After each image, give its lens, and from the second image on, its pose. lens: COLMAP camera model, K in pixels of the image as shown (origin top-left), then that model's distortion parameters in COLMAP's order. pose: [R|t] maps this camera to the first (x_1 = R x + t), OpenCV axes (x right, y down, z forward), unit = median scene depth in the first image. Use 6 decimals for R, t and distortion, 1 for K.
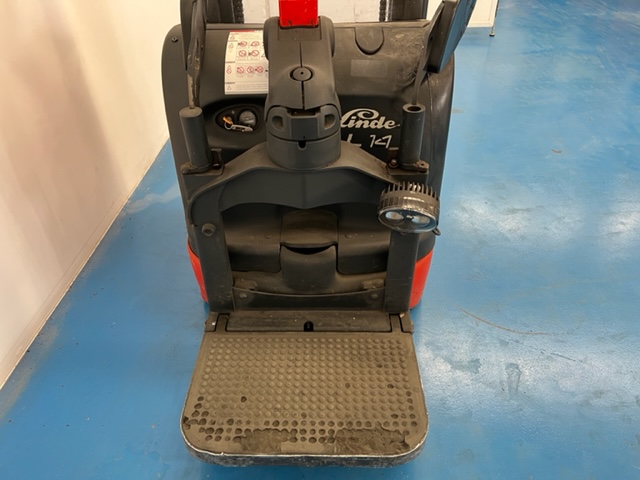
lens RADIAL K [[486.9, 0, 319.3], [0, 486.9, 241.8], [0, 0, 1]] dist [-0.004255, -0.011921]
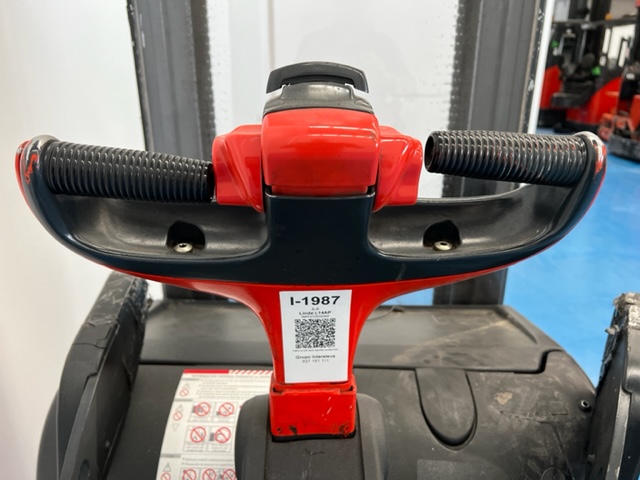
lens RADIAL K [[486.9, 0, 318.5], [0, 486.9, 240.2], [0, 0, 1]] dist [-0.004255, -0.011921]
pose [[0.999669, 0.021042, -0.014800, -0.030268], [-0.024597, 0.950340, -0.310240, -0.429155], [0.007537, 0.310502, 0.950543, 0.464435]]
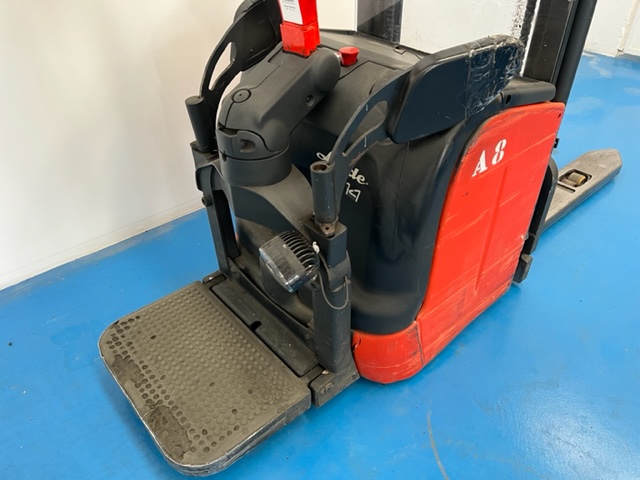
lens RADIAL K [[486.9, 0, 322.7], [0, 486.9, 240.8], [0, 0, 1]] dist [-0.004255, -0.011921]
pose [[0.679069, 0.461877, -0.570557, 0.683267], [-0.444164, 0.877349, 0.181593, -0.279256], [0.584452, 0.130107, 0.800930, 0.249477]]
